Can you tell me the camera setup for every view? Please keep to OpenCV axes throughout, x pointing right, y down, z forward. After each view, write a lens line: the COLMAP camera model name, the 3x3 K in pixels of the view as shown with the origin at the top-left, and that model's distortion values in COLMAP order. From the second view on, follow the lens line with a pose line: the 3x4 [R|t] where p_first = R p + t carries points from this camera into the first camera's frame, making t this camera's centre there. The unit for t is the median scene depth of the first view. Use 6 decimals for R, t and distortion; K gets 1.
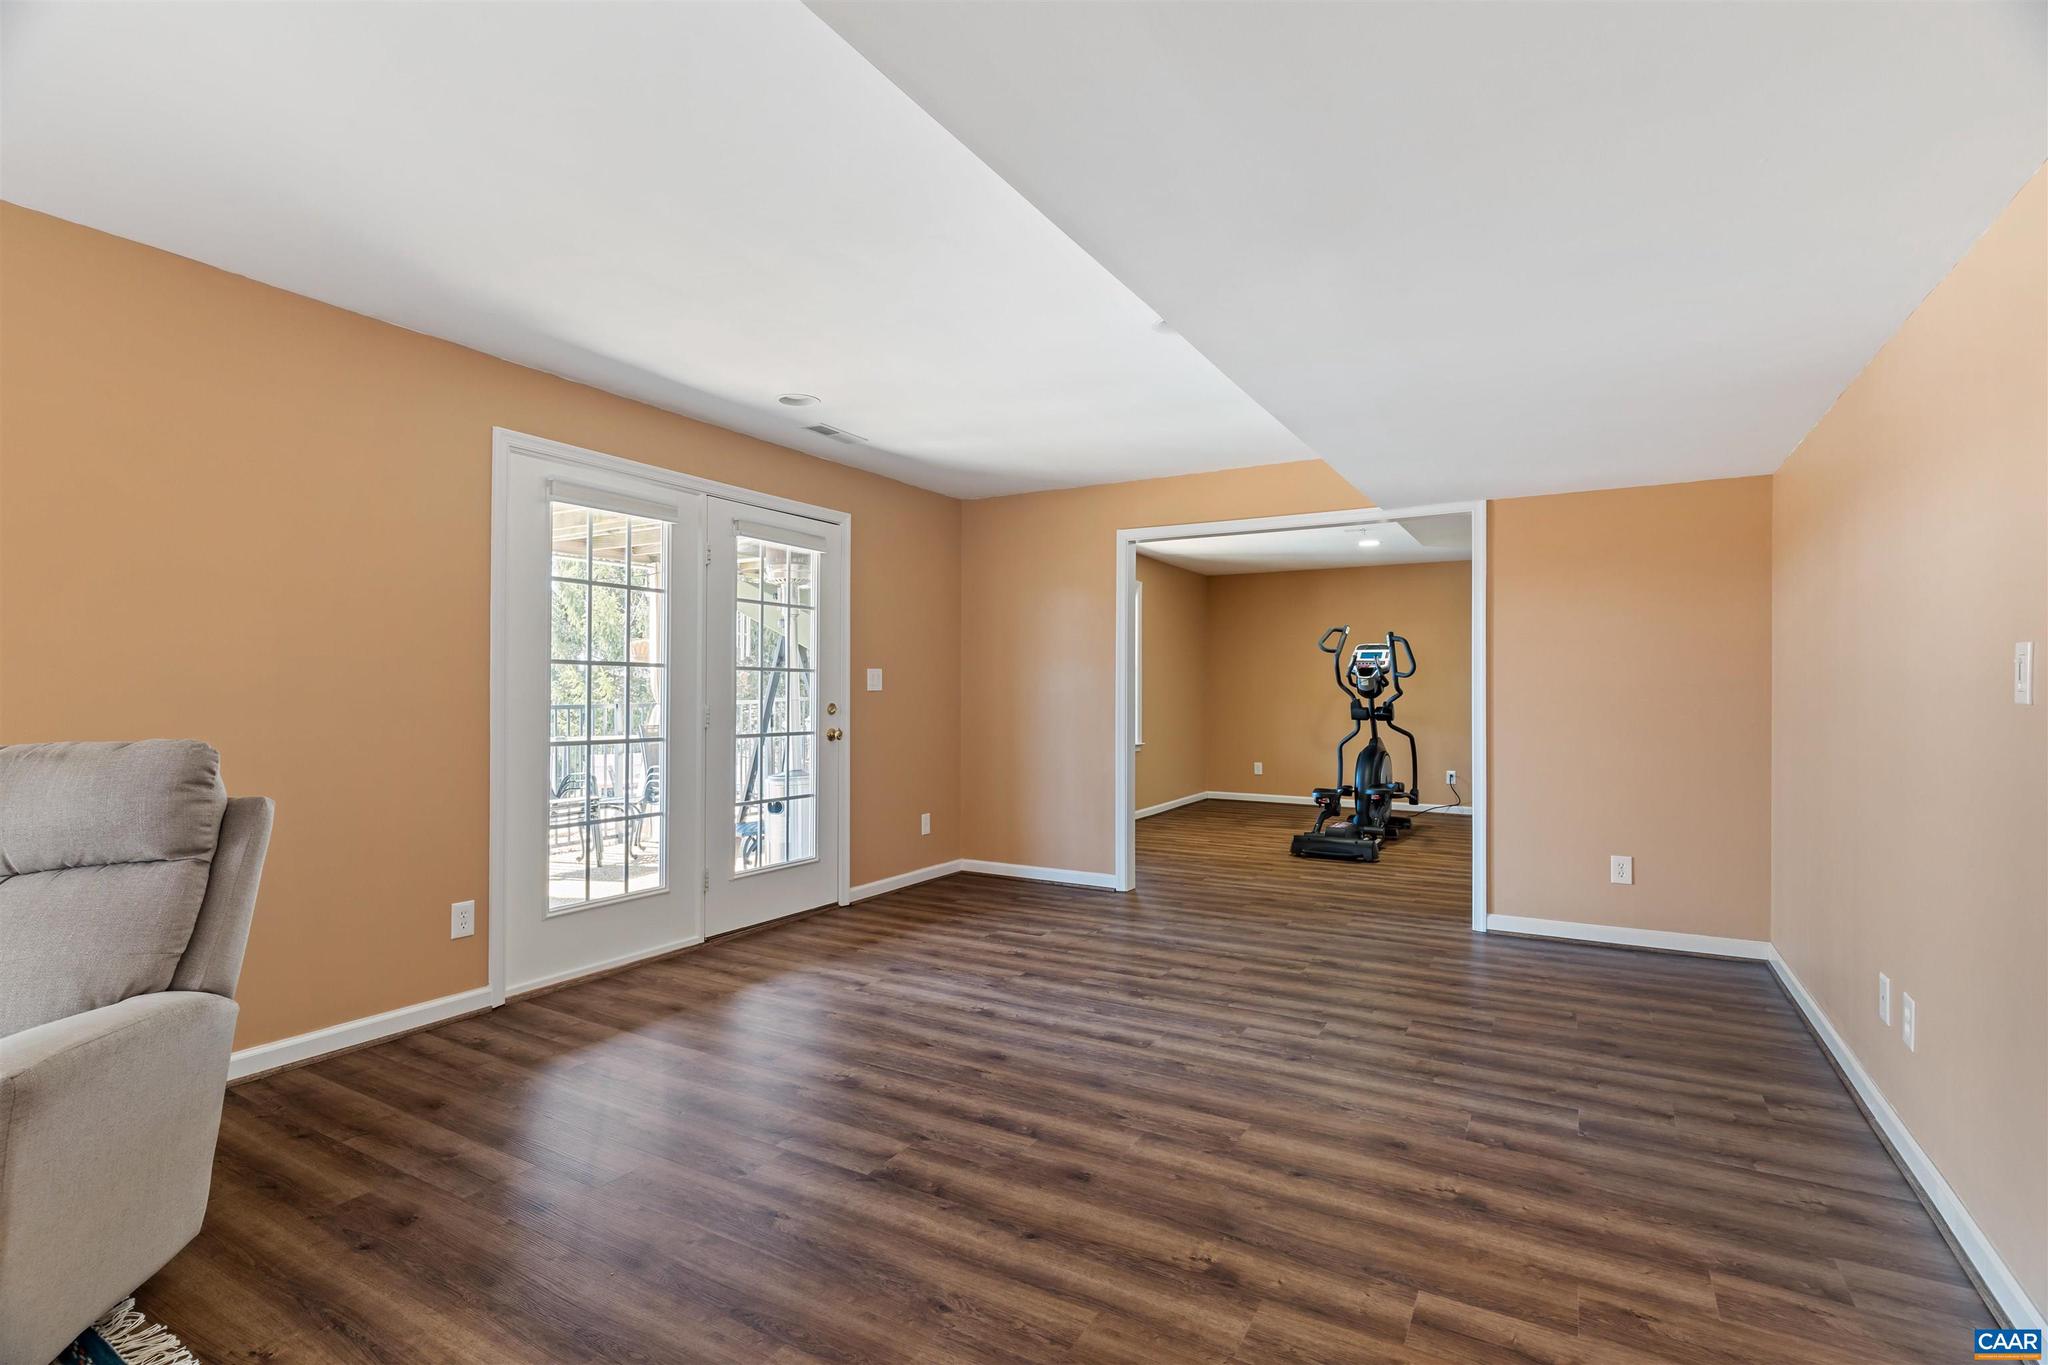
lens RADIAL K [[967.9, 0, 1027.6], [0, 967.9, 678.8], [0, 0, 1]] dist [0.000421, 0.000005]
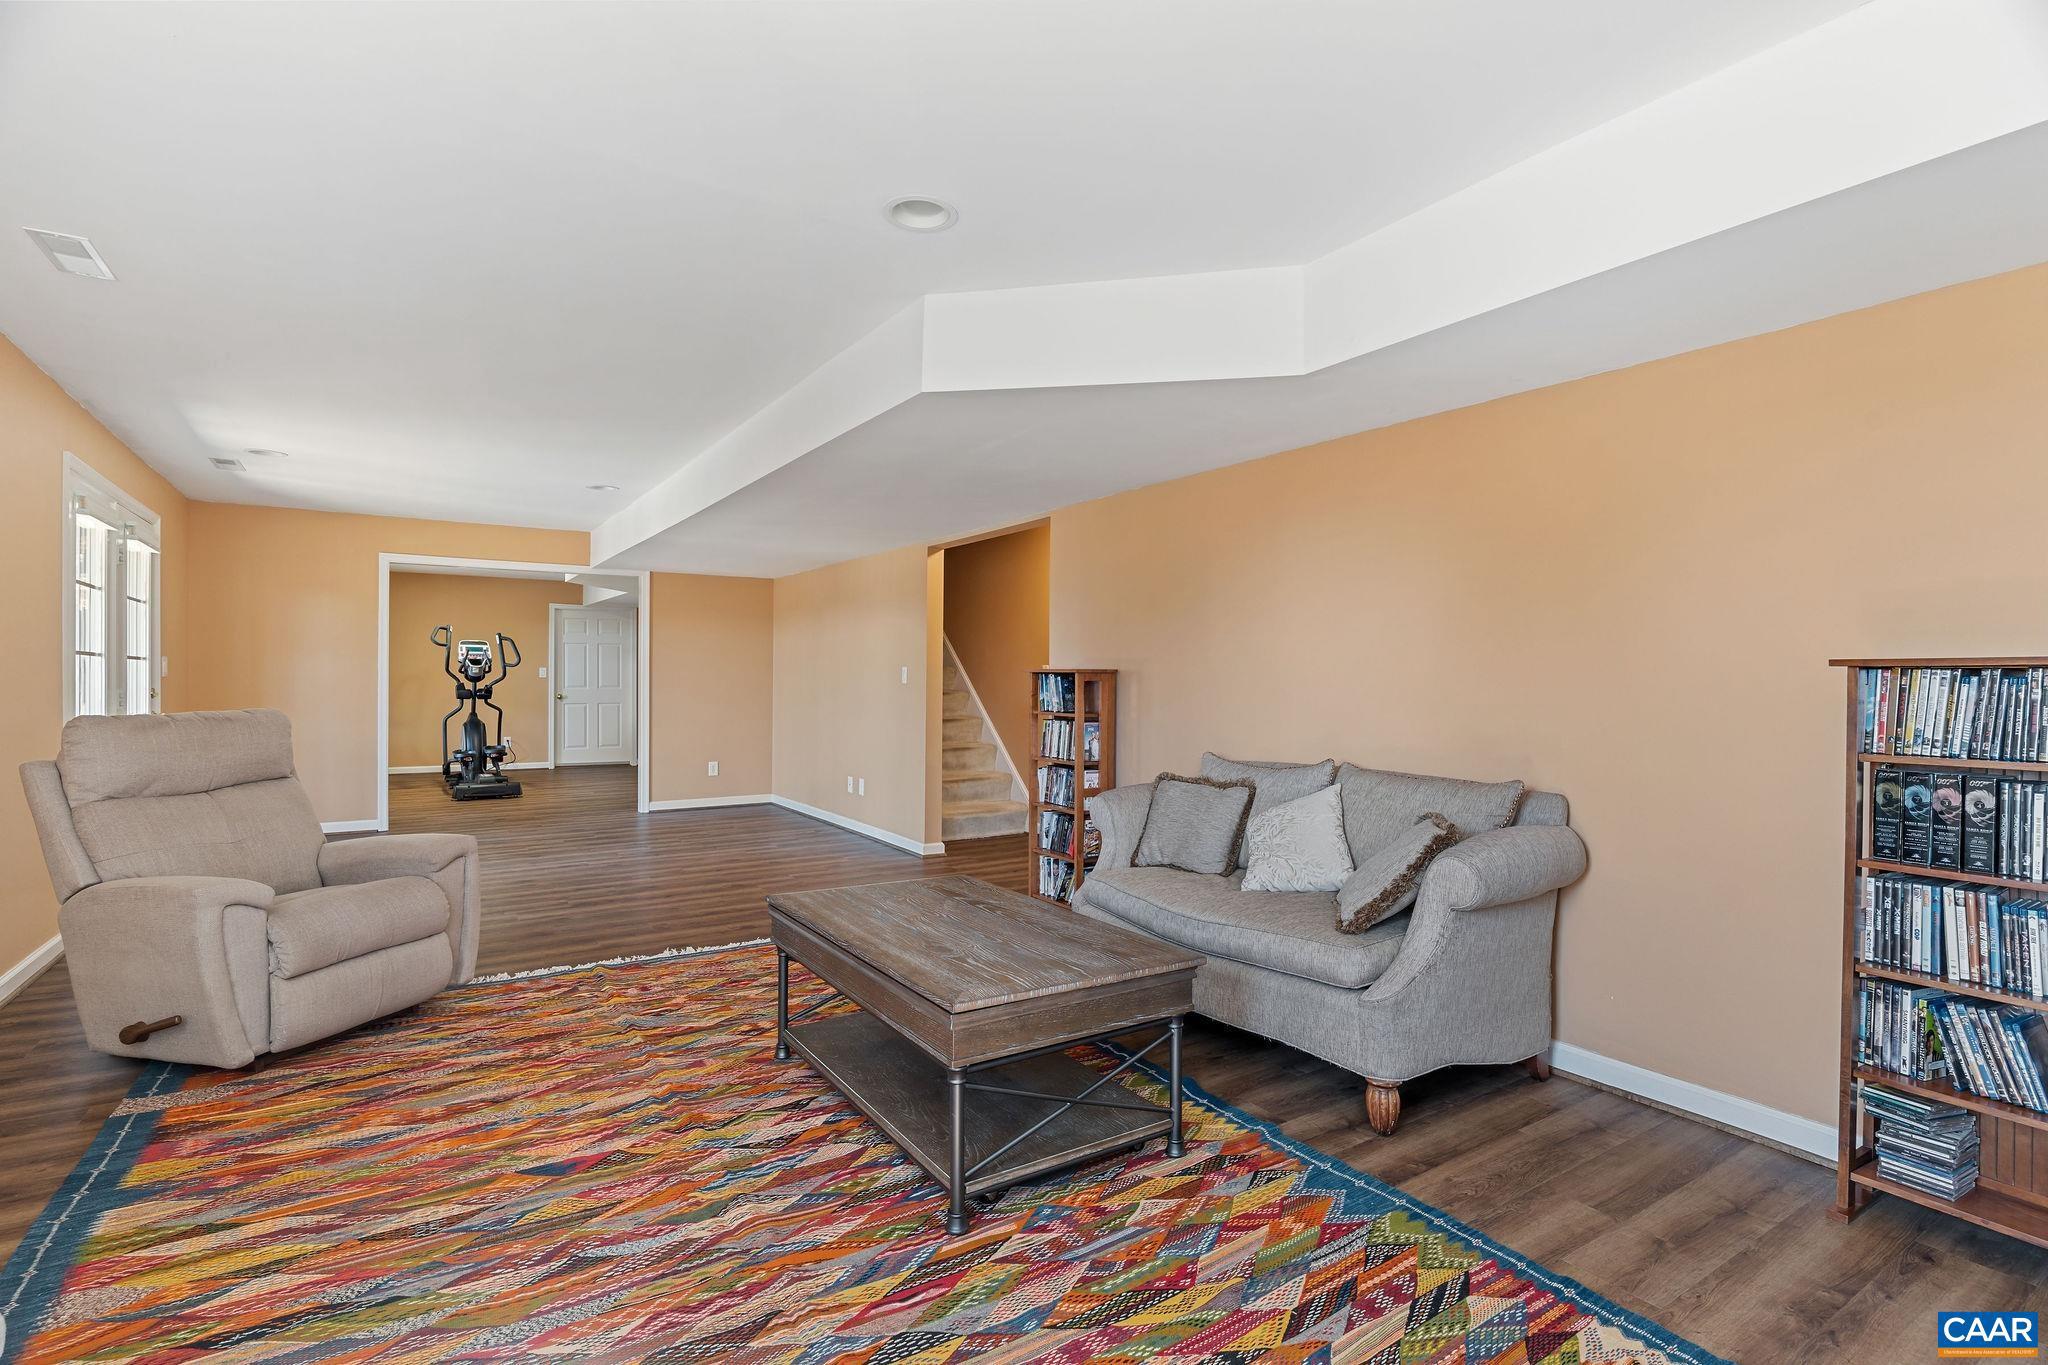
lens RADIAL K [[967.9, 0, 1022.4], [0, 967.9, 681.6], [0, 0, 1]] dist [0.000421, 0.000005]
pose [[0.451863, -0.000937, 0.892087, -1.010416], [-0.017752, 0.999792, 0.010041, -0.014665], [-0.891911, -0.020374, 0.451752, -0.530687]]
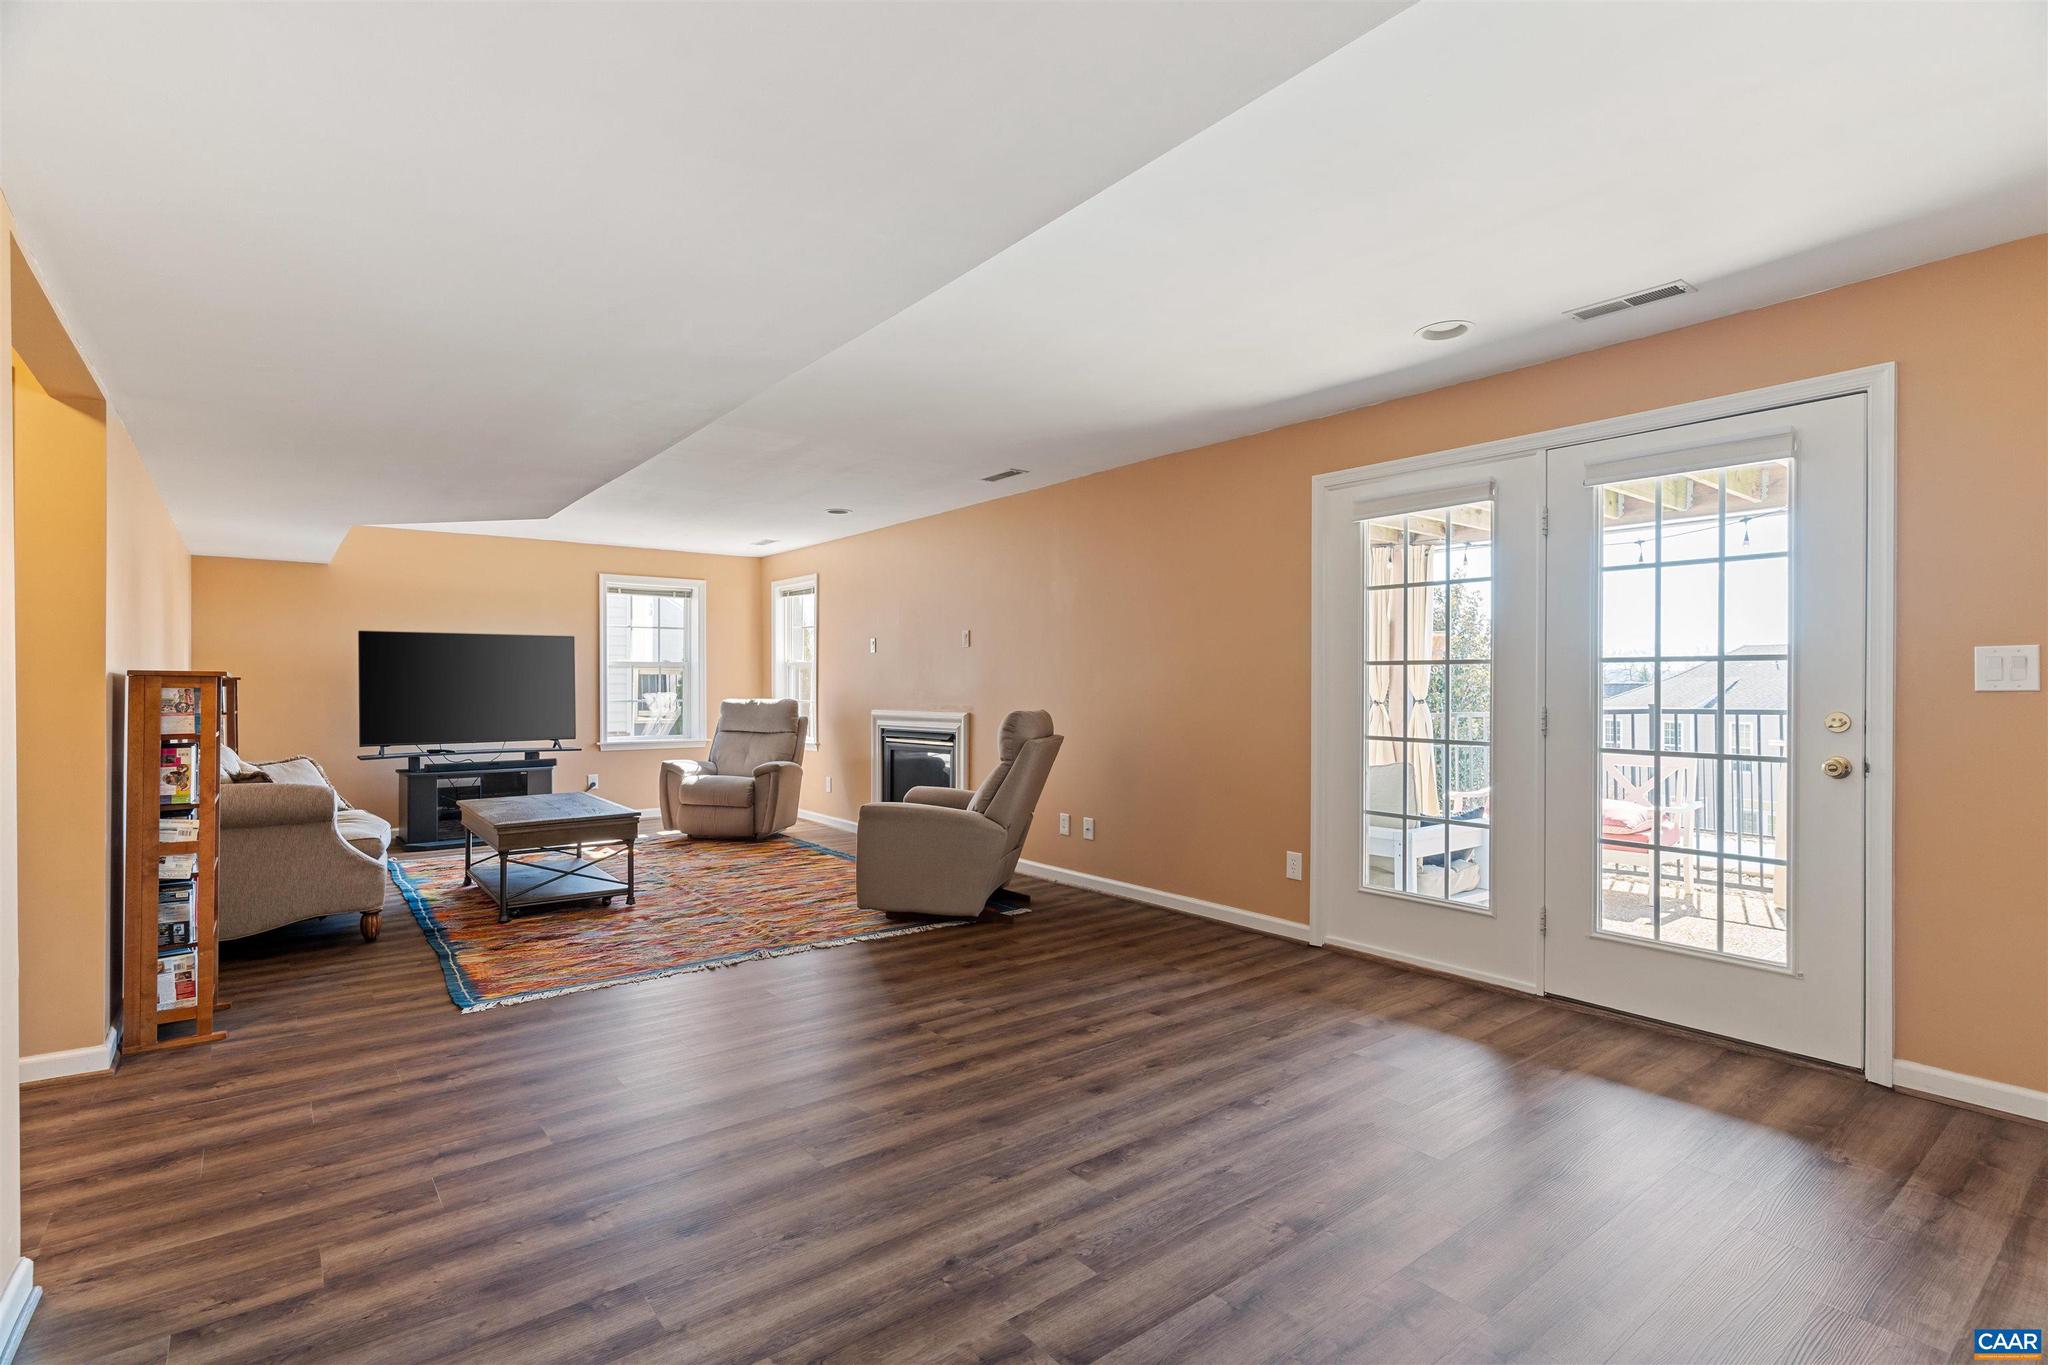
lens RADIAL K [[967.9, 0, 1011.8], [0, 967.9, 685.1], [0, 0, 1]] dist [0.000421, 0.000005]
pose [[-0.380305, -0.001981, -0.924859, 0.695967], [0.011739, 0.999907, -0.006969, 0.009785], [0.924787, -0.013507, -0.380246, 1.046272]]
